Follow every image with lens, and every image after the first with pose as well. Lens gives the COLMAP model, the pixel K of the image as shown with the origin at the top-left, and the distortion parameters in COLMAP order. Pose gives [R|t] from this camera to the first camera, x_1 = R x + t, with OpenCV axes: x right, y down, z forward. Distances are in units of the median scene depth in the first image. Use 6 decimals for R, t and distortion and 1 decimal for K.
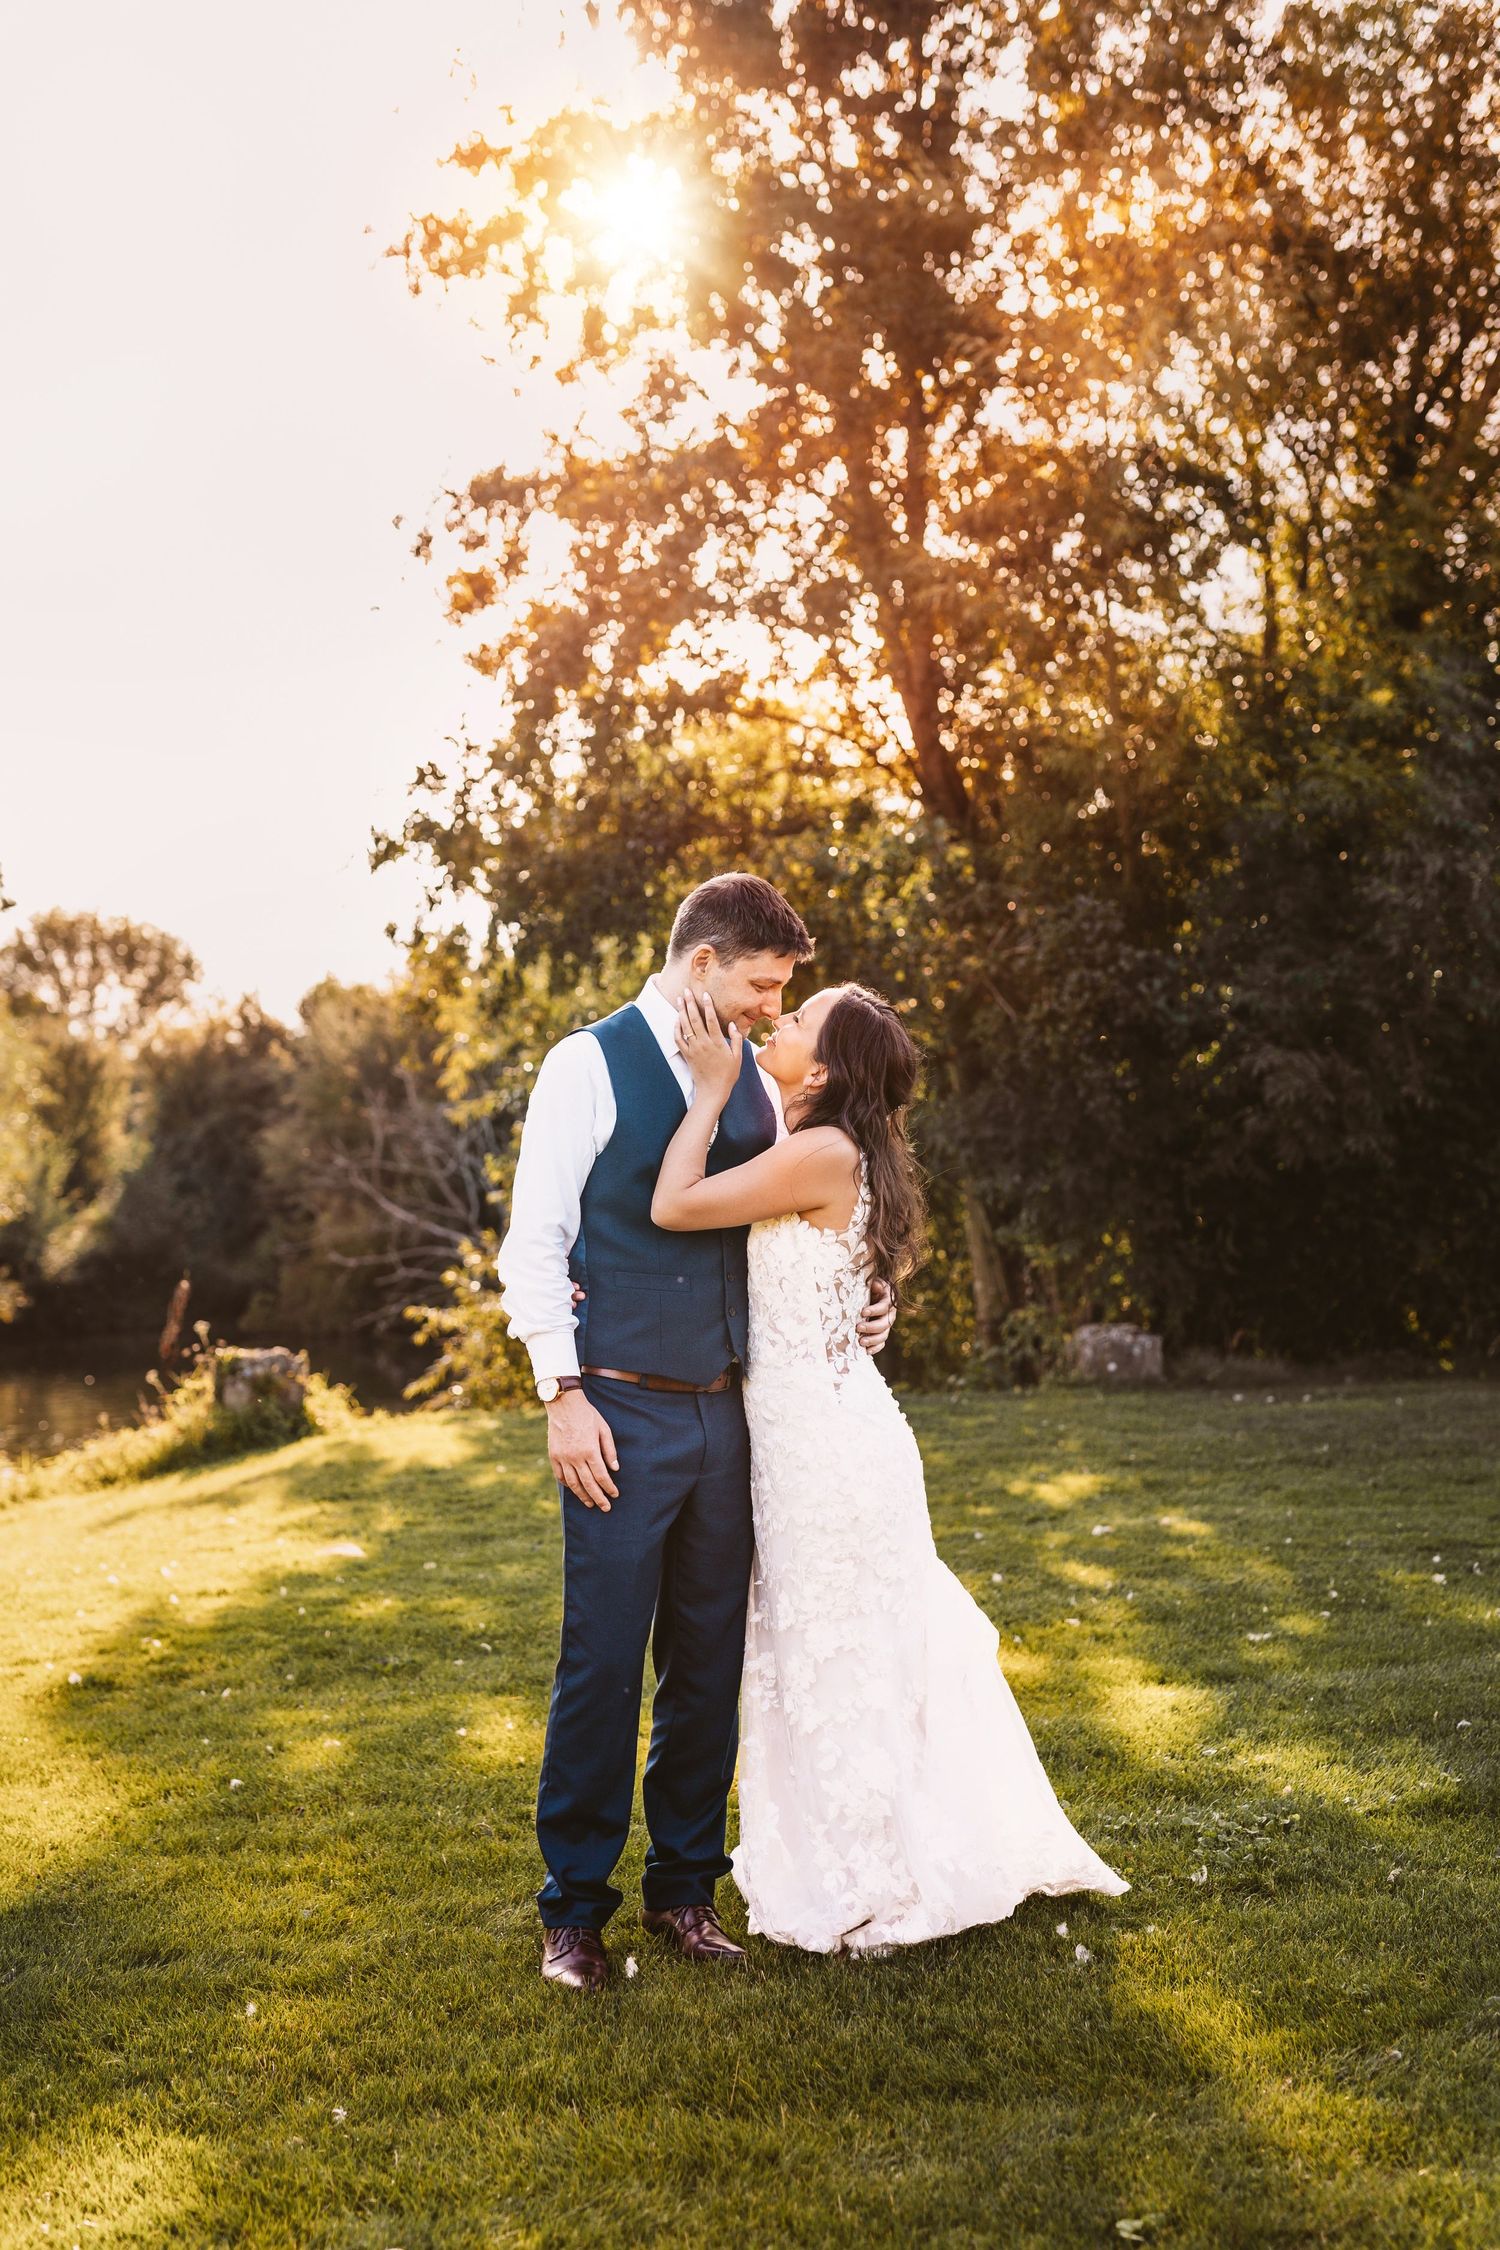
lens RADIAL K [[3344.8, 0, 750.0], [0, 3344.8, 1125.0], [0, 0, 1]] dist [-0.008012, -0.029376]
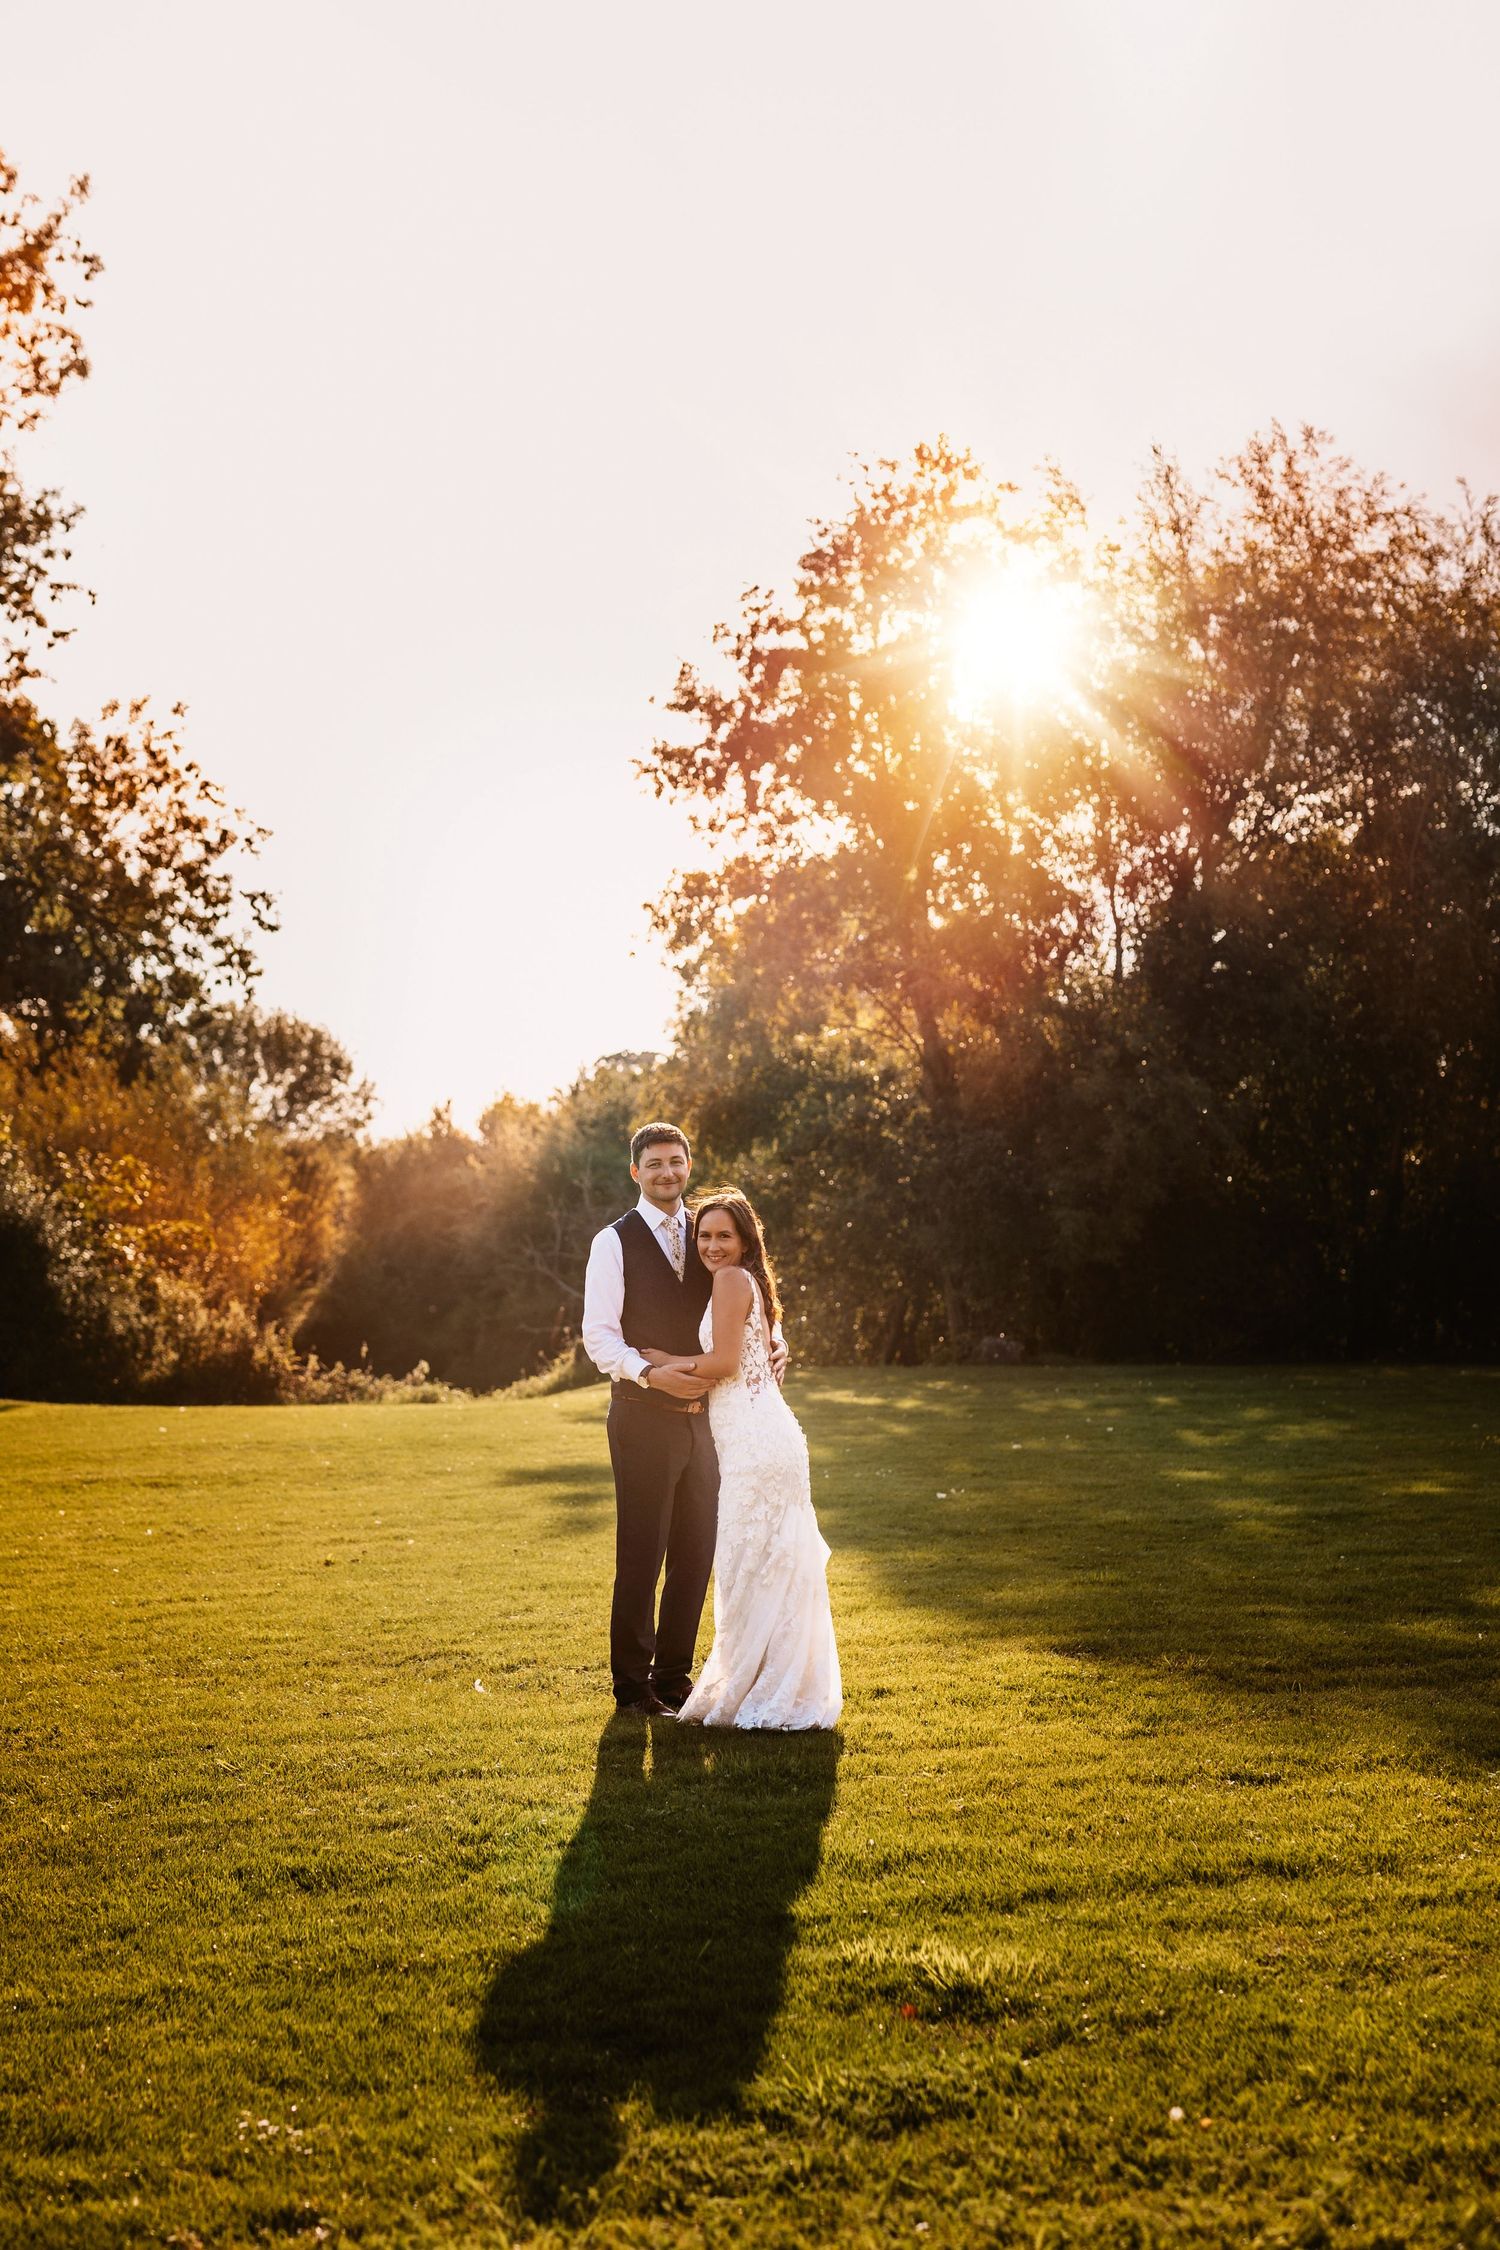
lens RADIAL K [[3504.8, 0, 658.1], [0, 3504.8, 1126.4], [0, 0, 1]] dist [-0.002932, -0.008588]
pose [[0.998077, 0.011852, -0.060836, 0.010620], [-0.013408, 0.999592, -0.025239, -0.005065], [0.060512, 0.026006, 0.997829, -0.464870]]
